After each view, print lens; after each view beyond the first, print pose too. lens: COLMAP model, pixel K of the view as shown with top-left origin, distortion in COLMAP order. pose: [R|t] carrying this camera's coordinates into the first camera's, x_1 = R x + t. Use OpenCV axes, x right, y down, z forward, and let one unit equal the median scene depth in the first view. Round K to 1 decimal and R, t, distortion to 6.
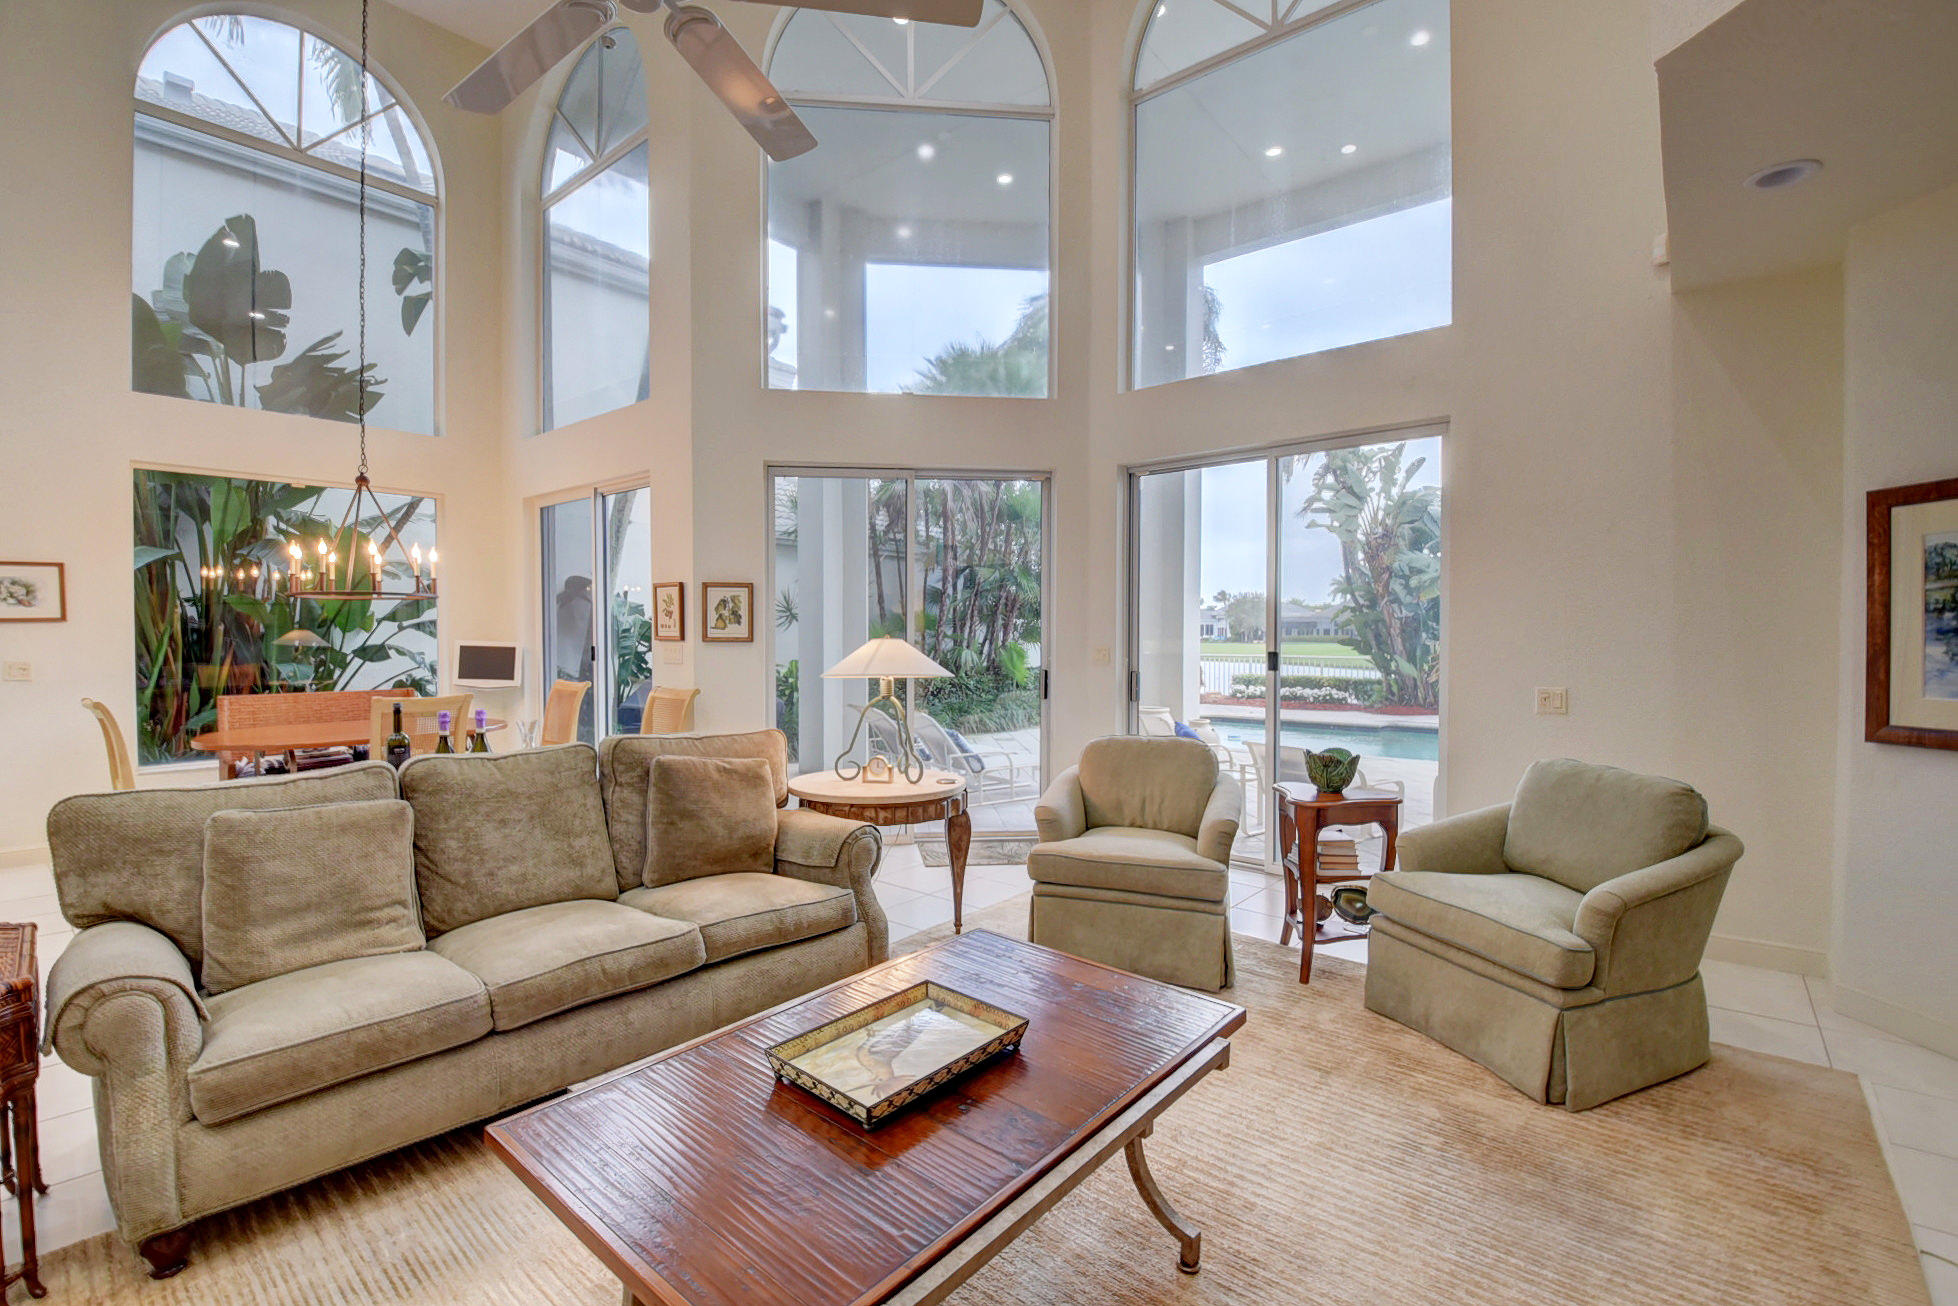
lens RADIAL K [[866.8, 0, 981.0], [0, 866.8, 657.4], [0, 0, 1]] dist [-0.023484, -0.005446]
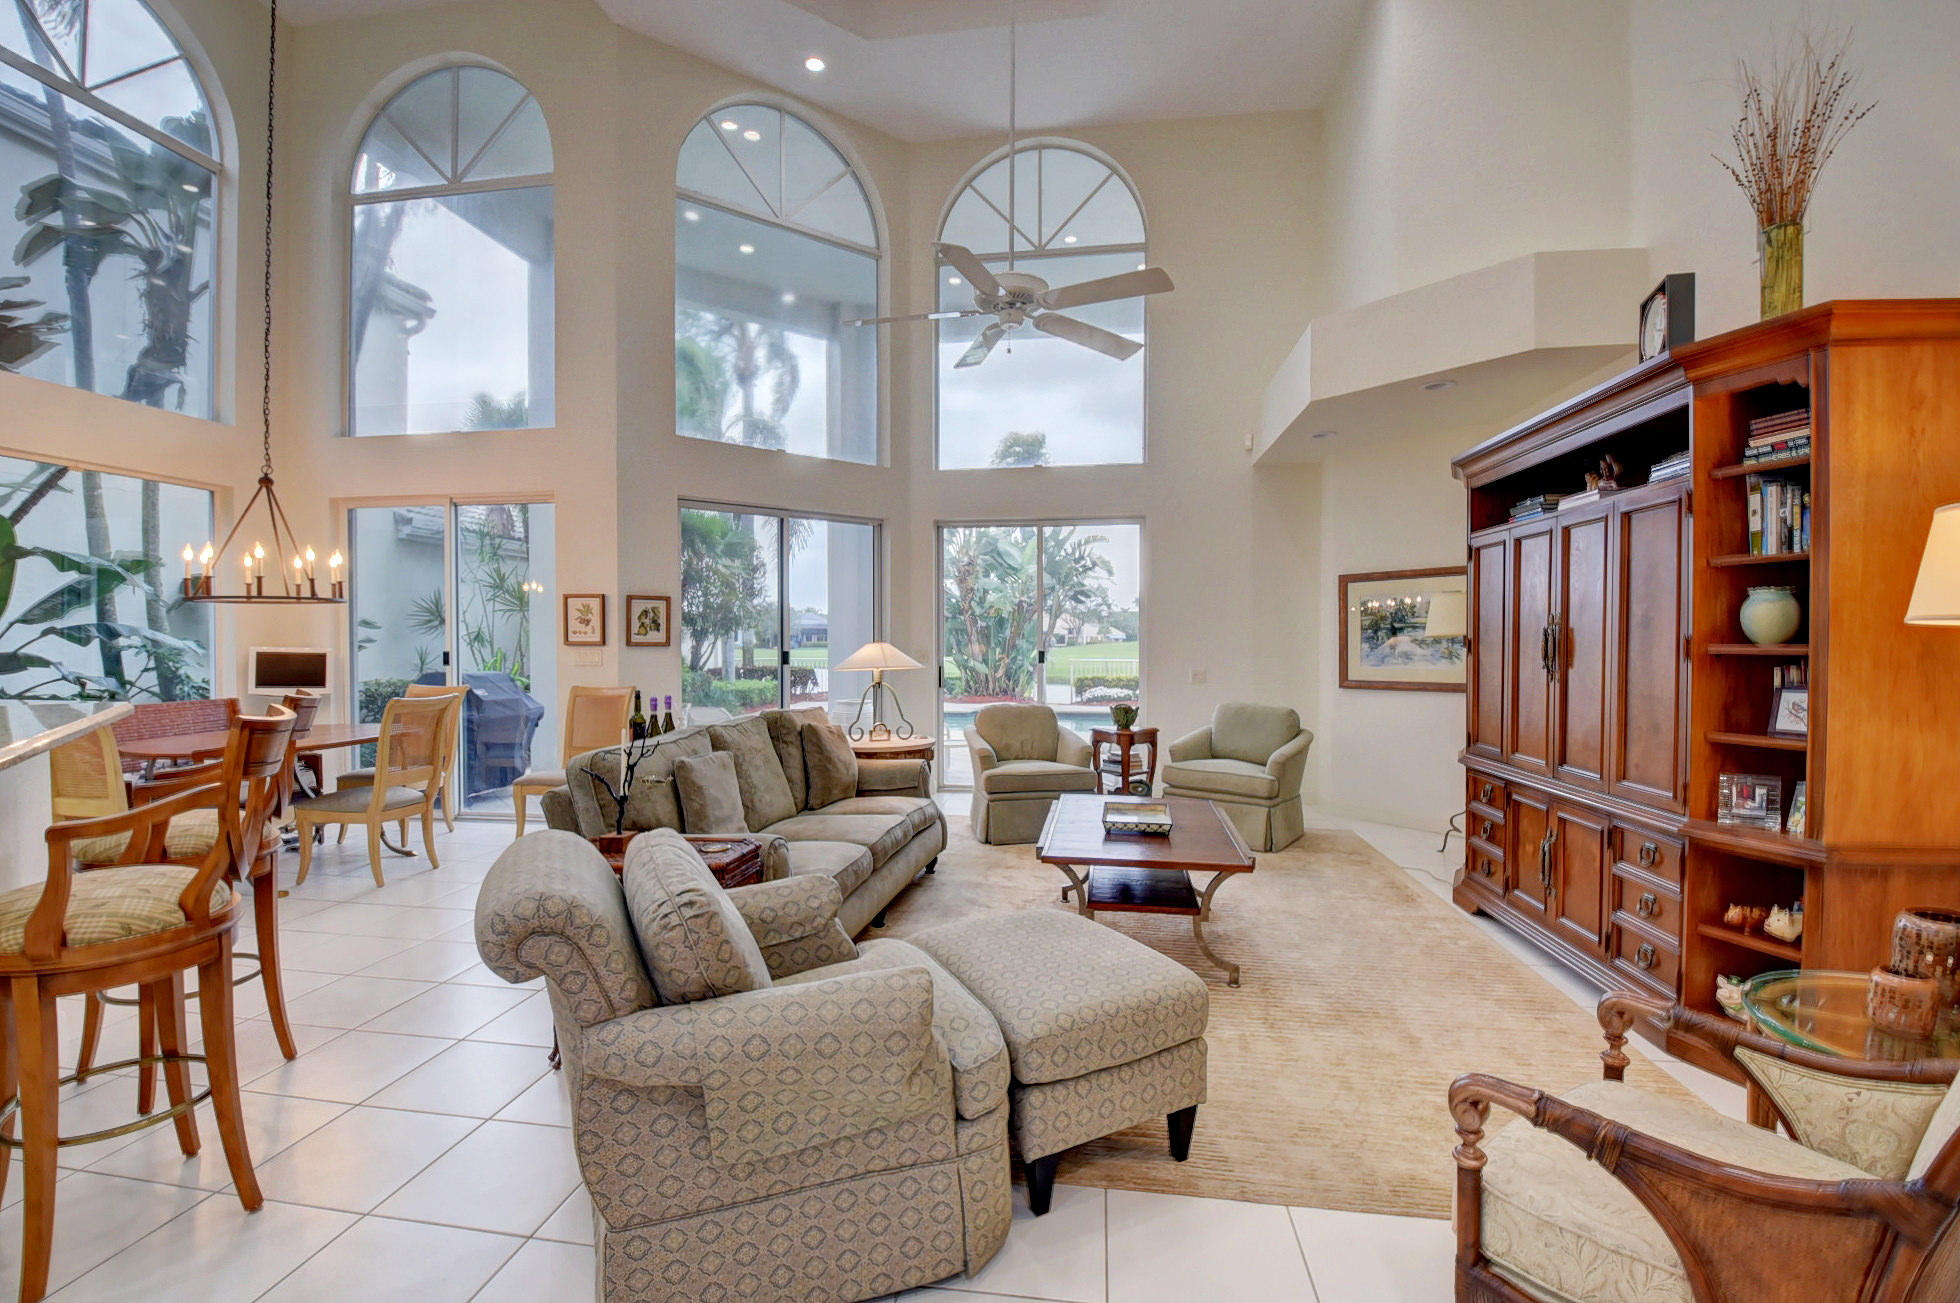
lens RADIAL K [[863.2, 0, 969.6], [0, 863.2, 652.3], [0, 0, 1]] dist [0.005935, -0.015391]
pose [[0.851560, -0.007091, 0.524209, -0.533780], [0.013870, 0.999863, -0.009005, 0.007496], [-0.524074, 0.014939, 0.851542, -0.237179]]
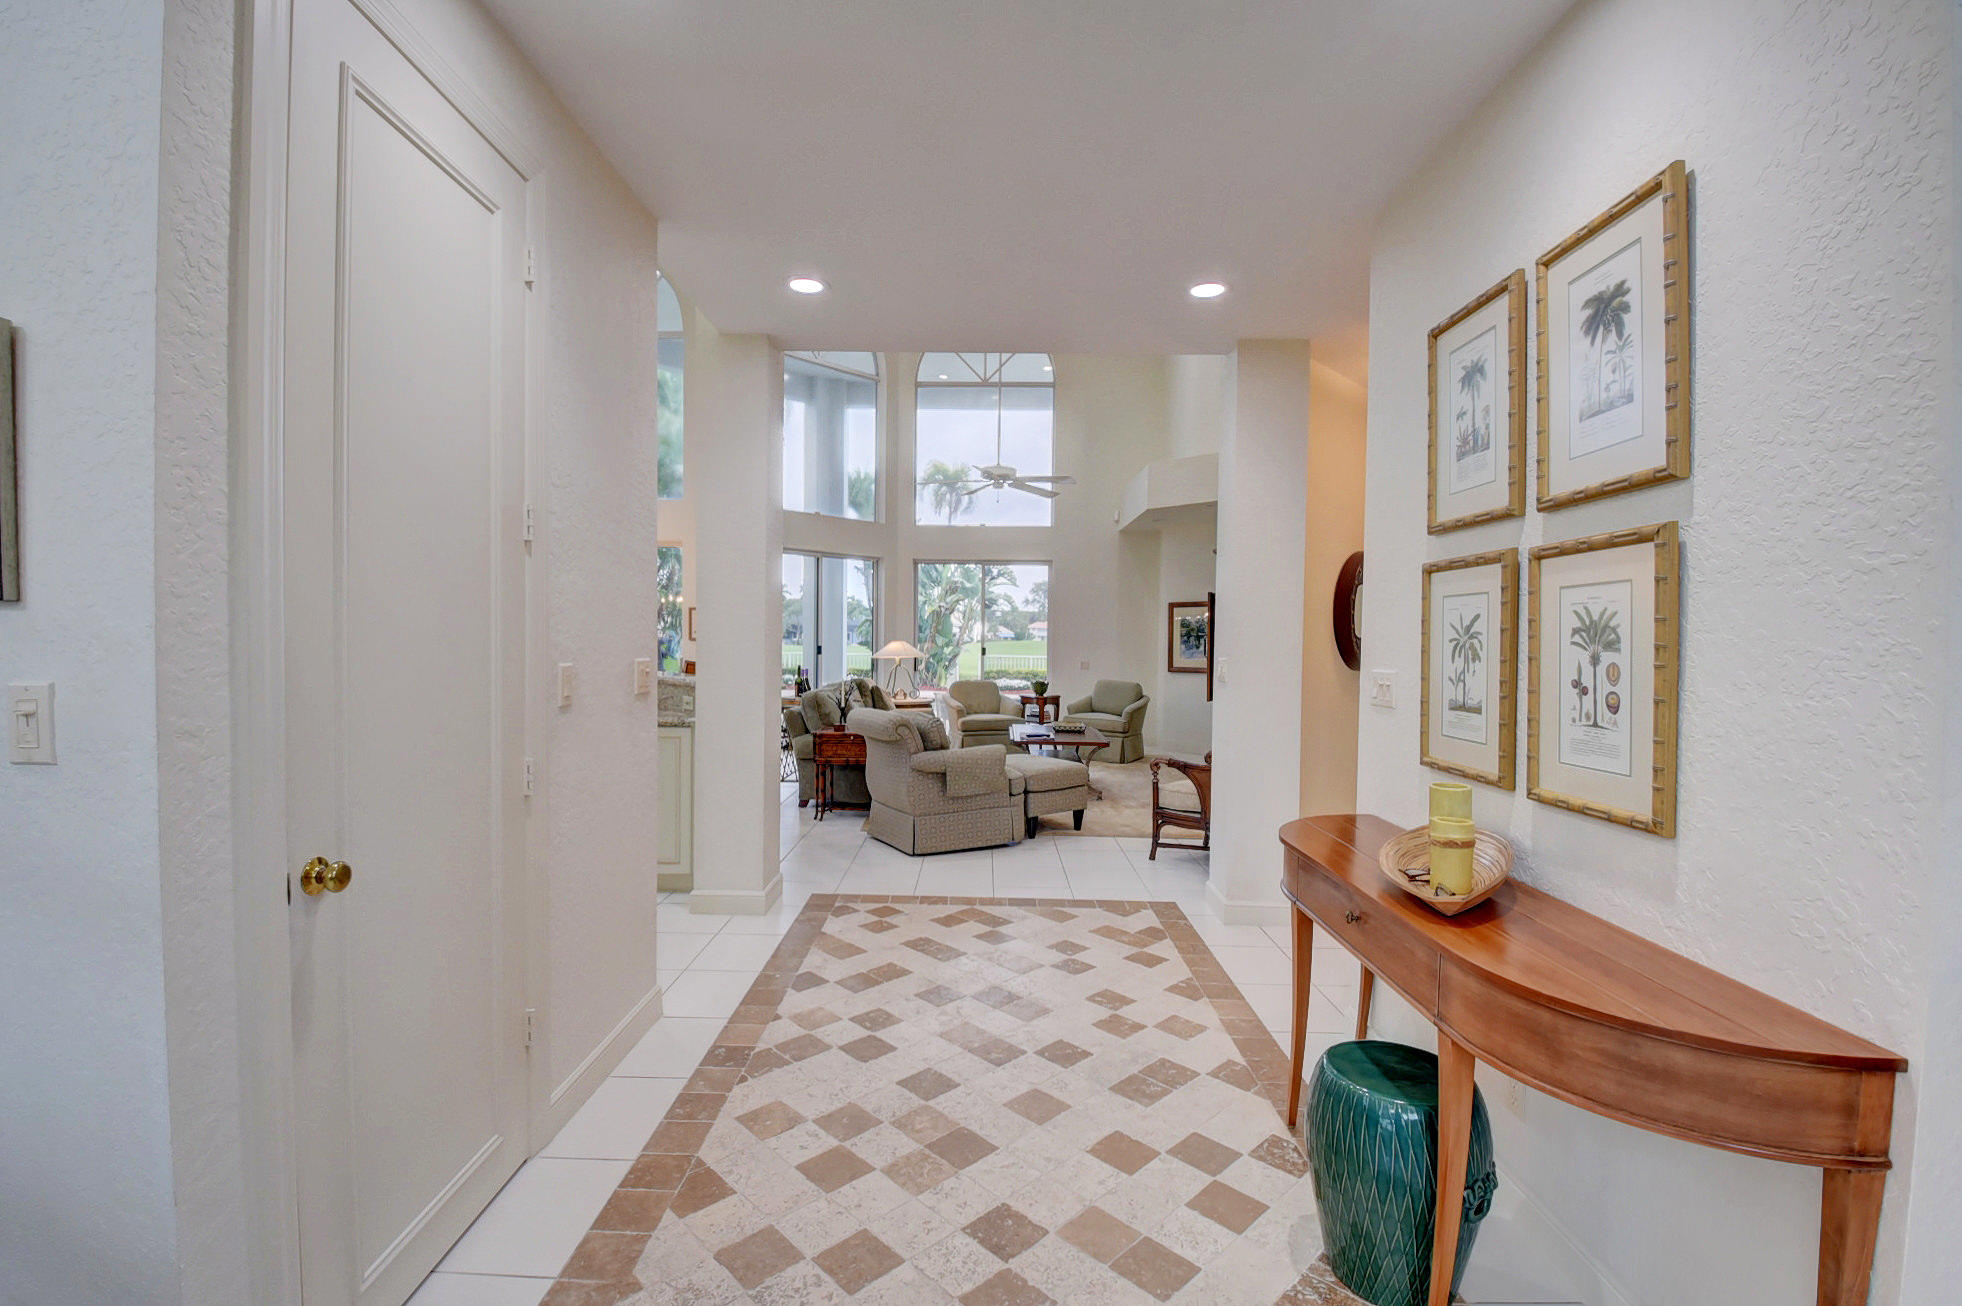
lens RADIAL K [[864.0, 0, 970.6], [0, 864.0, 653.8], [0, 0, 1]] dist [0.005935, -0.015391]
pose [[0.775833, -0.002183, 0.630934, -1.077406], [0.005056, 0.999983, -0.002757, 0.015715], [-0.630918, 0.005329, 0.775831, -0.745558]]
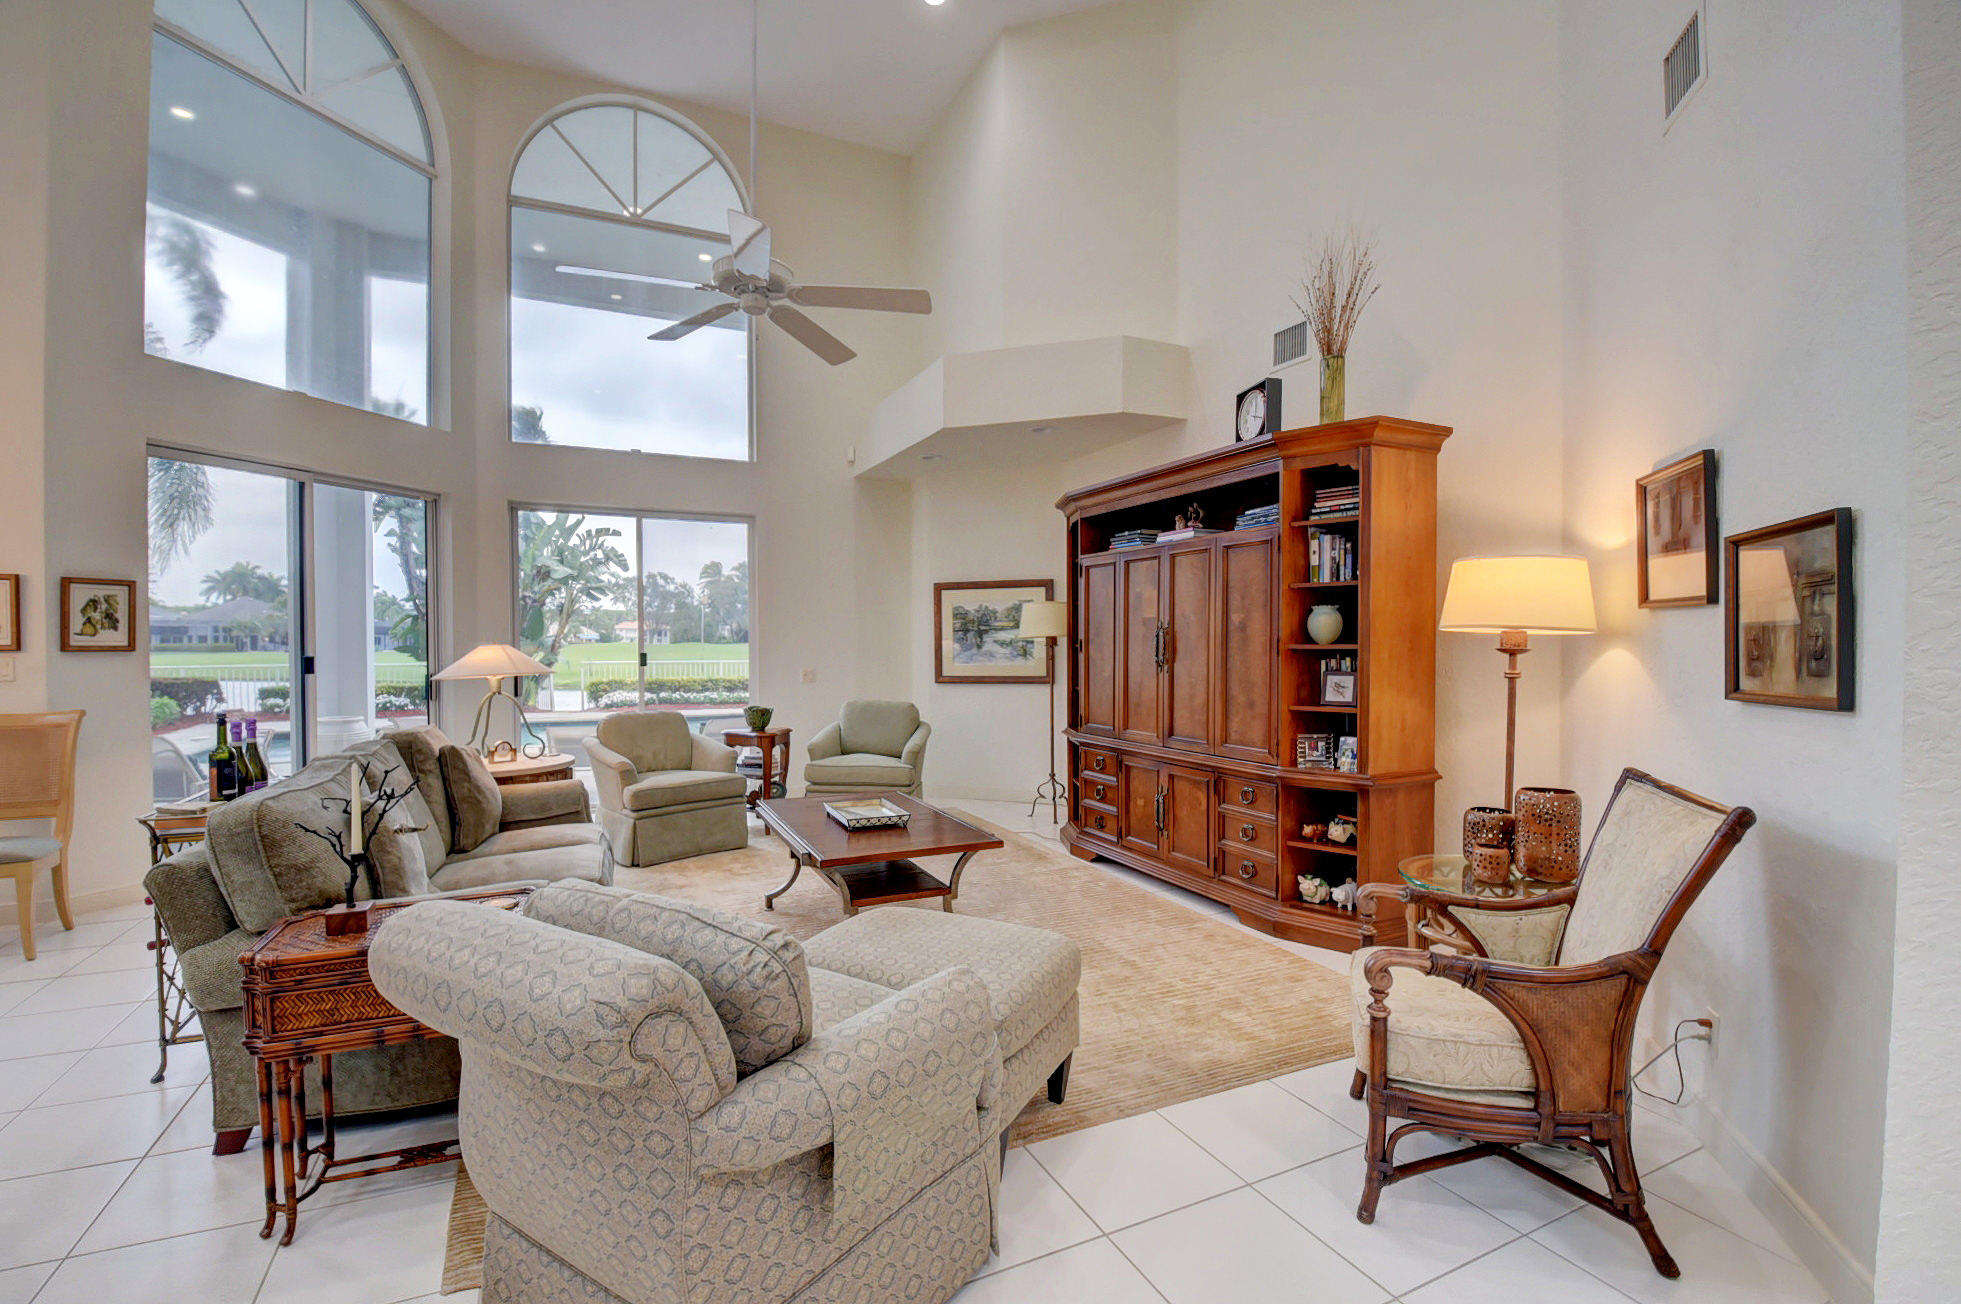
lens RADIAL K [[863.4, 0, 966.5], [0, 863.4, 648.8], [0, 0, 1]] dist [0.023303, -0.031936]
pose [[0.418574, -0.009689, 0.908131, -0.678770], [0.026256, 0.999654, -0.001437, 0.002608], [-0.907803, 0.024445, 0.418683, -0.086940]]
